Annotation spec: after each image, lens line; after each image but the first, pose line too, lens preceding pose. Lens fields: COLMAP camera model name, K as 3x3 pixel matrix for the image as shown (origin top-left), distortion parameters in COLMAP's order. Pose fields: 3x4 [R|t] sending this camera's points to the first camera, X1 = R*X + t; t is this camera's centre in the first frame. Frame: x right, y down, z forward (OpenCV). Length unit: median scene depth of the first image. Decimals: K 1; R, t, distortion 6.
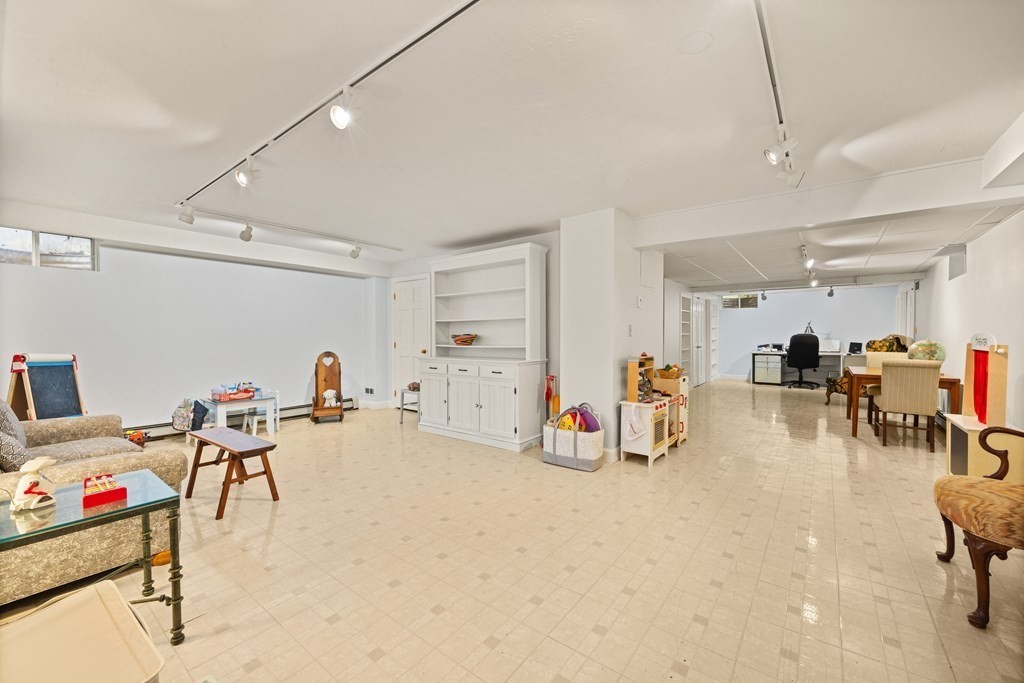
lens RADIAL K [[404.8, 0, 513.5], [0, 404.8, 340.5], [0, 0, 1]] dist [-0.001167, 0.000031]
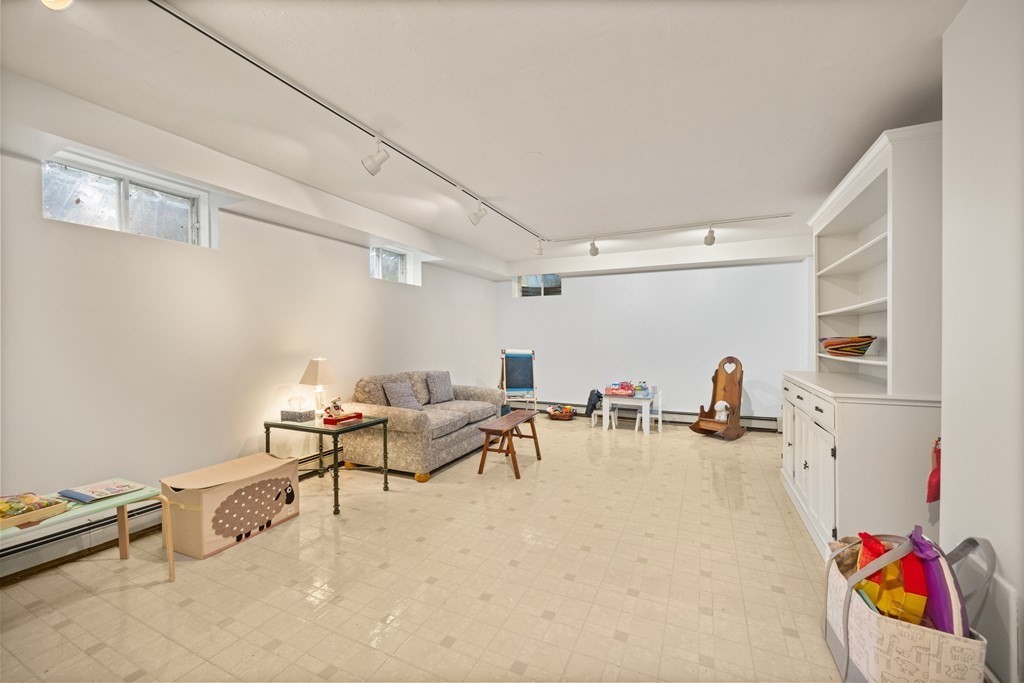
lens RADIAL K [[404.8, 0, 513.2], [0, 404.8, 342.3], [0, 0, 1]] dist [-0.001167, 0.000031]
pose [[0.207816, 0.010989, -0.978106, 0.325139], [-0.008329, 0.999921, 0.009465, -0.008847], [0.978133, 0.006179, 0.207891, 0.421820]]
